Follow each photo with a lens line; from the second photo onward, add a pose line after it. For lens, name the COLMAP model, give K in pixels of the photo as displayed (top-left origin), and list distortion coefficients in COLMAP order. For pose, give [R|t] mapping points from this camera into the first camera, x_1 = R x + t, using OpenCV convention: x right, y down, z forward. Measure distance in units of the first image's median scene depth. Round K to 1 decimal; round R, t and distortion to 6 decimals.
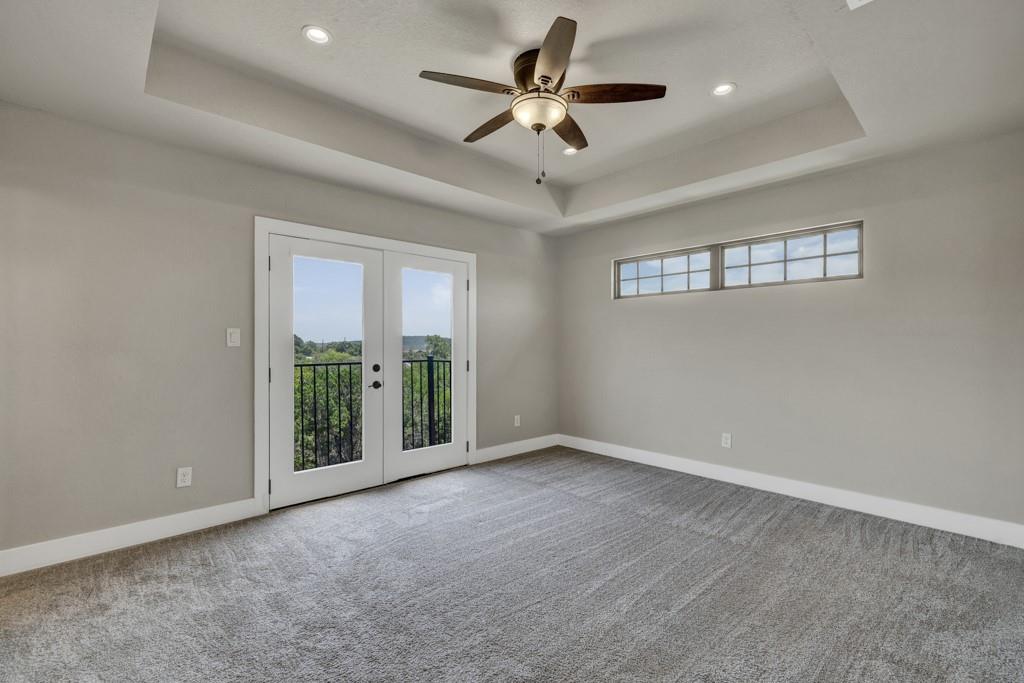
lens RADIAL K [[442.4, 0, 483.2], [0, 442.4, 342.1], [0, 0, 1]] dist [0.009974, -0.000054]
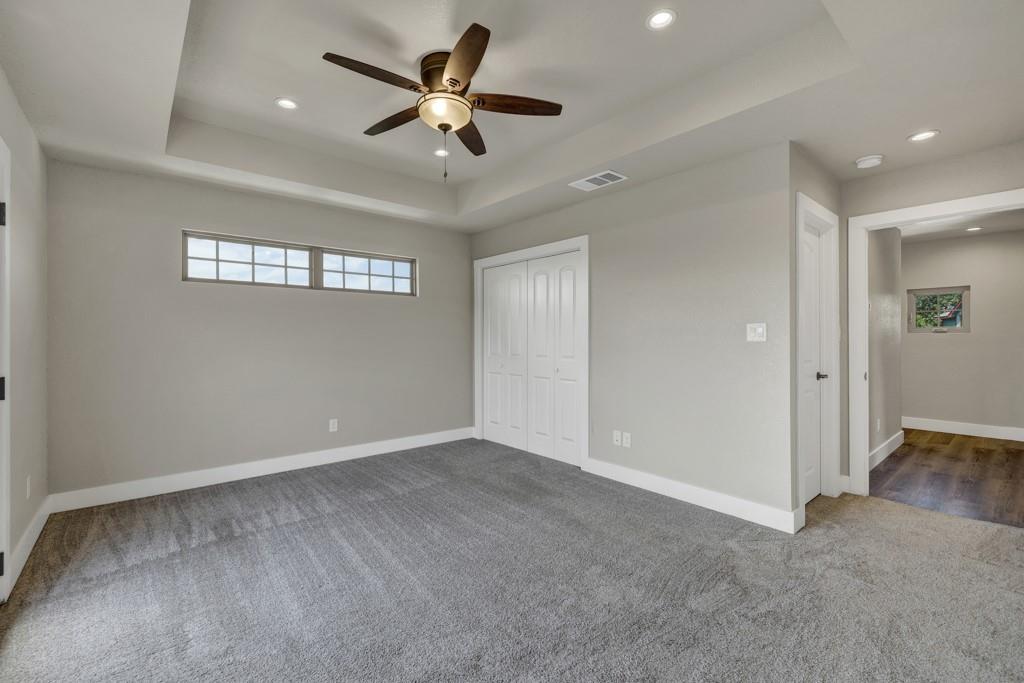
lens RADIAL K [[435.5, 0, 514.7], [0, 435.5, 320.9], [0, 0, 1]] dist [-0.003188, -0.000186]
pose [[0.015662, 0.047211, 0.998762, -0.567650], [0.006240, 0.998861, -0.047313, 0.014951], [-0.999858, 0.006973, 0.015350, 0.545148]]
